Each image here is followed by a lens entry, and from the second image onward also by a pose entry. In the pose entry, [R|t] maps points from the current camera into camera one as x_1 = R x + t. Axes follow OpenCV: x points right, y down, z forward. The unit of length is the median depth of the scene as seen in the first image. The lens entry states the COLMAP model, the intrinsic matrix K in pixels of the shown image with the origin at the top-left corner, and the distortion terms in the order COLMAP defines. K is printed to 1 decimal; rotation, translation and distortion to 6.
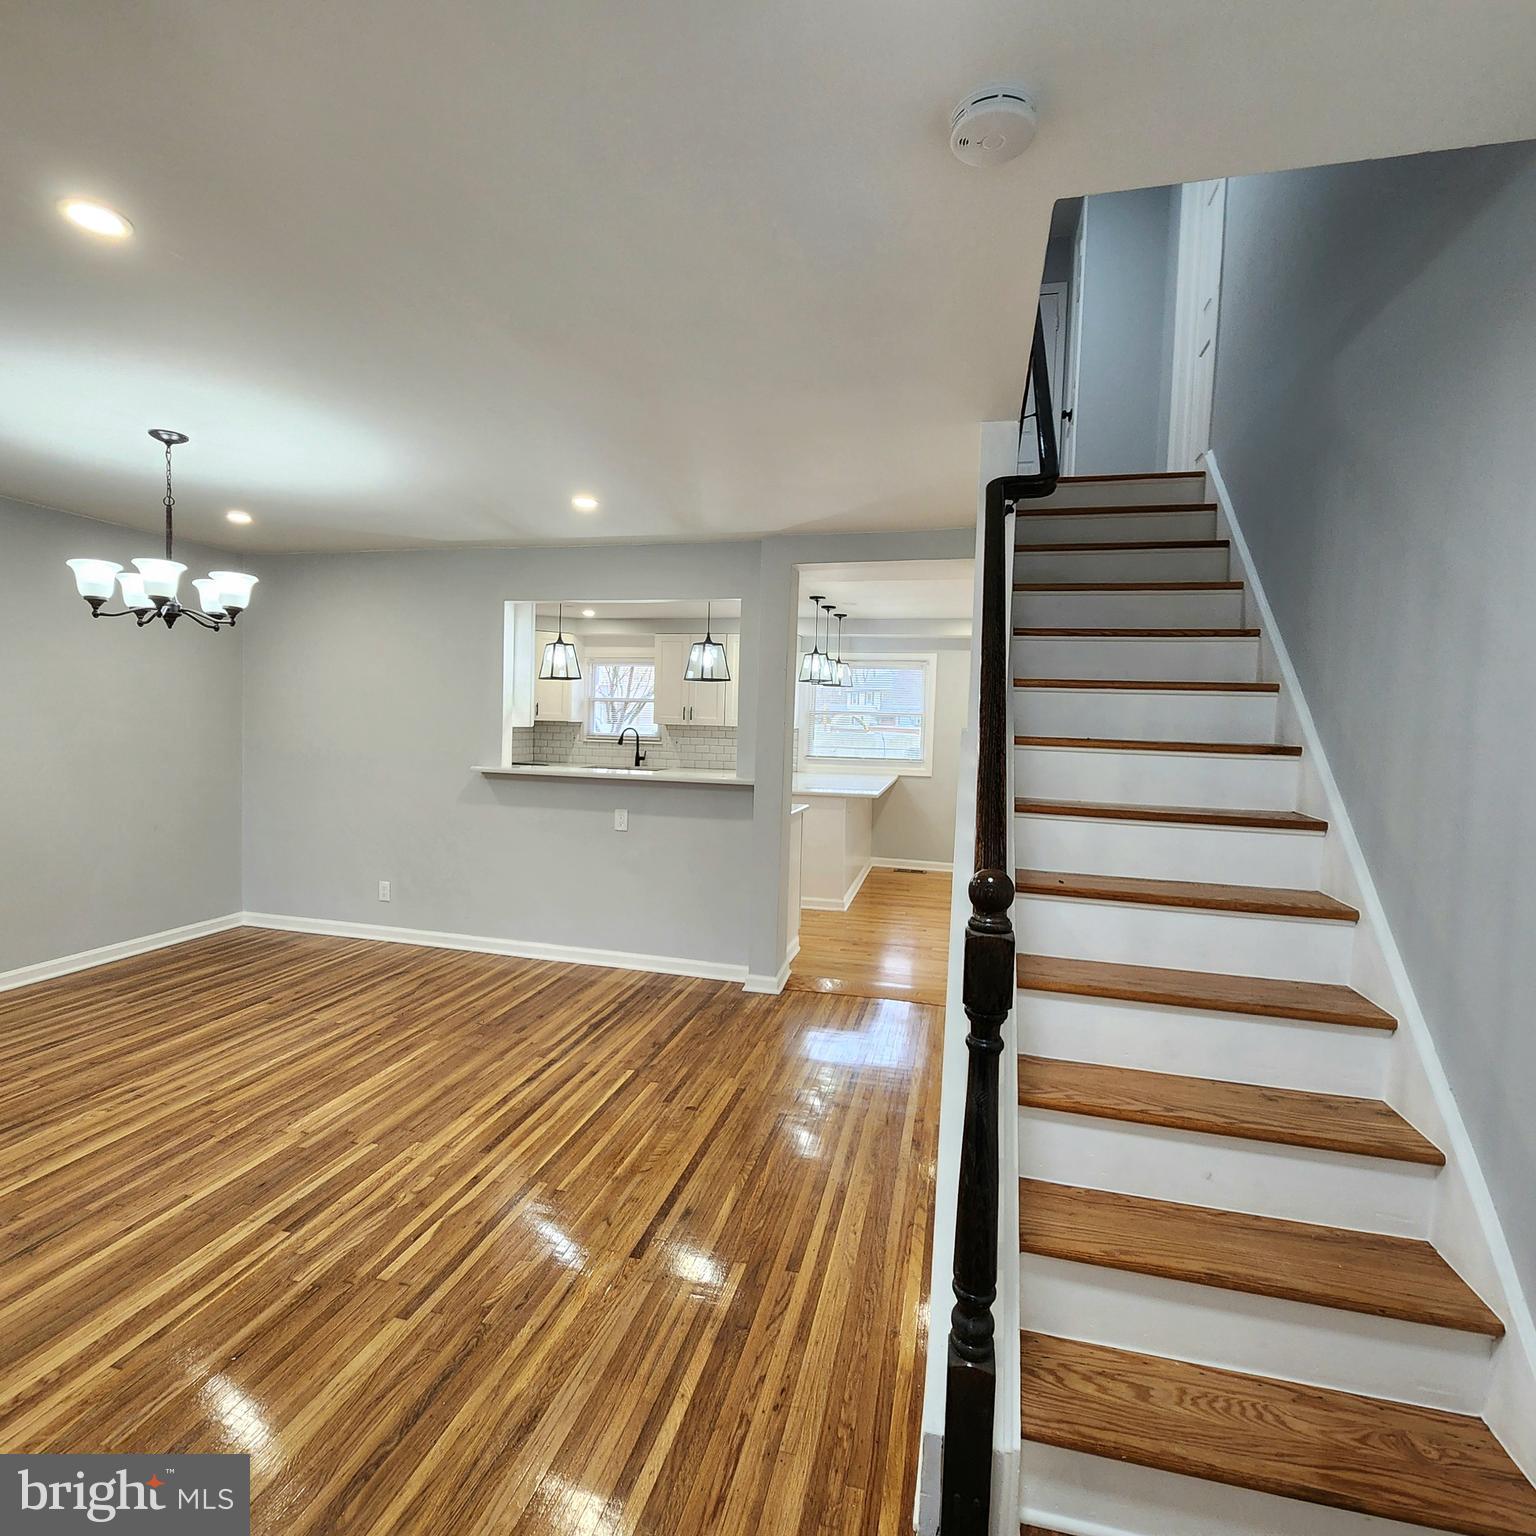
lens RADIAL K [[835.2, 0, 750.7], [0, 835.2, 761.9], [0, 0, 1]] dist [0.000845, 0.001588]
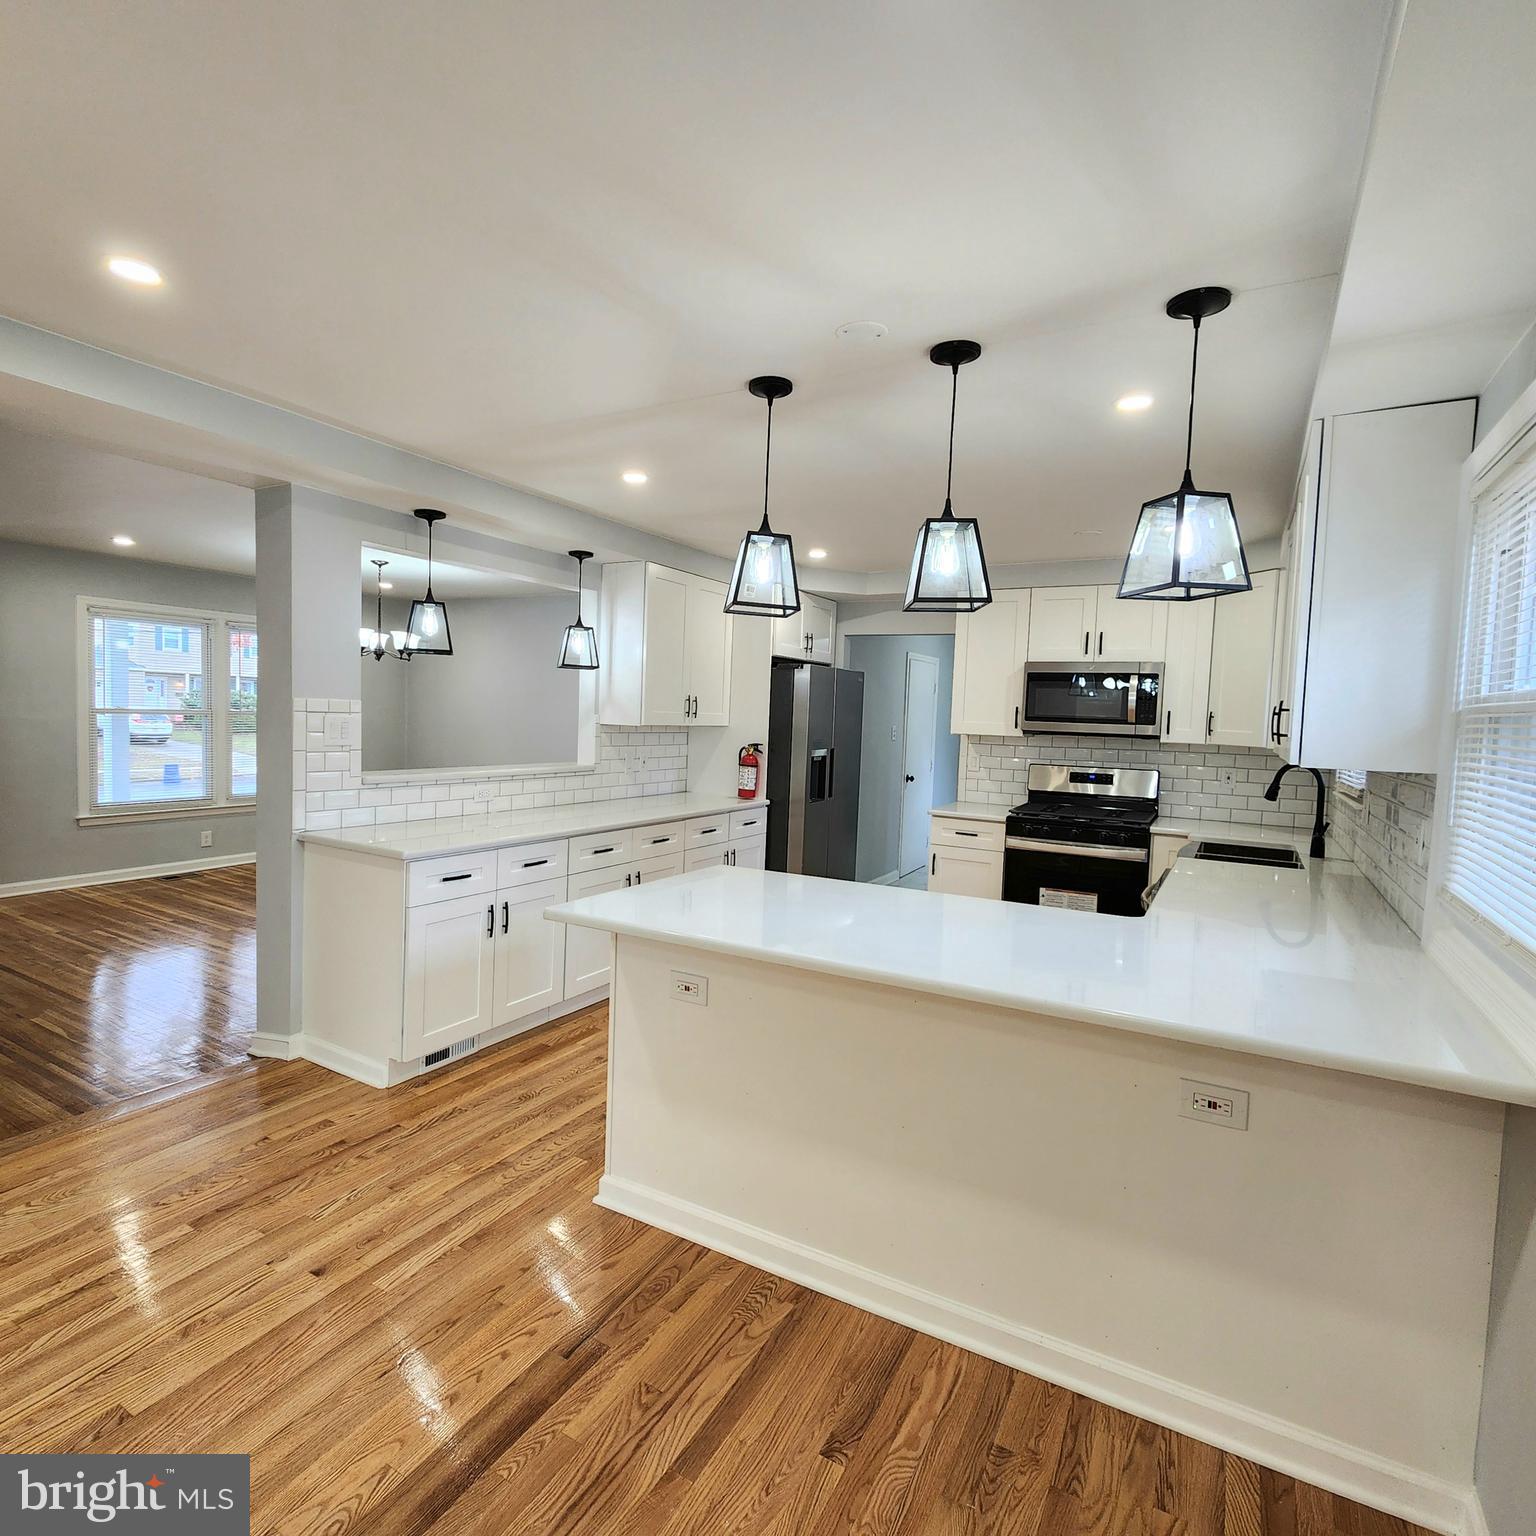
lens RADIAL K [[835.2, 0, 750.7], [0, 835.2, 761.9], [0, 0, 1]] dist [0.000845, 0.001588]
pose [[-0.262989, 0.019599, -0.964600, 0.679686], [-0.094603, 0.994452, 0.045998, -0.069231], [0.960150, 0.103351, -0.259676, 1.690869]]
